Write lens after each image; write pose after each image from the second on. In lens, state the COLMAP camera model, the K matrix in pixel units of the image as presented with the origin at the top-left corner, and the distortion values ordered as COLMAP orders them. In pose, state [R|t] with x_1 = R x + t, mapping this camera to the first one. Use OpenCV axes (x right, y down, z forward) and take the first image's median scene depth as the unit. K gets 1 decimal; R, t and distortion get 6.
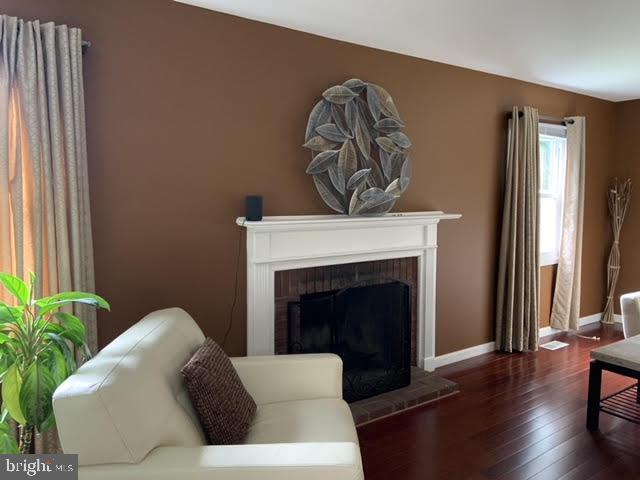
lens RADIAL K [[479.6, 0, 320.0], [0, 479.6, 240.0], [0, 0, 1]] dist [0.141993, -0.198409]
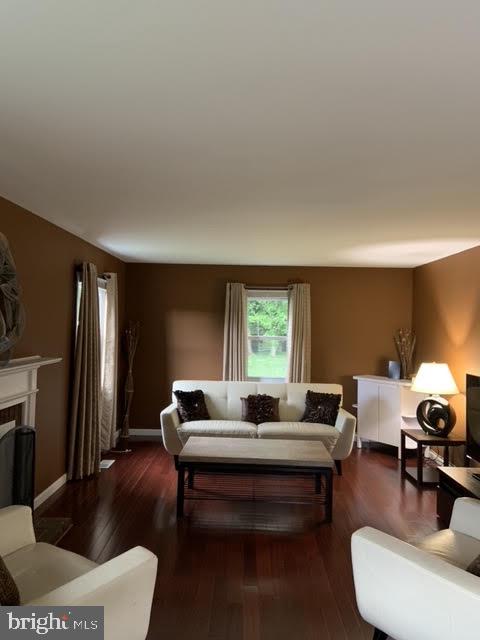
lens RADIAL K [[479.6, 0, 237.2], [0, 479.6, 322.4], [0, 0, 1]] dist [0.141993, -0.198409]
pose [[0.578207, 0.014327, 0.815764, -0.316022], [0.053531, 0.997025, -0.055453, -0.043903], [-0.814132, 0.075732, 0.575721, 0.047964]]
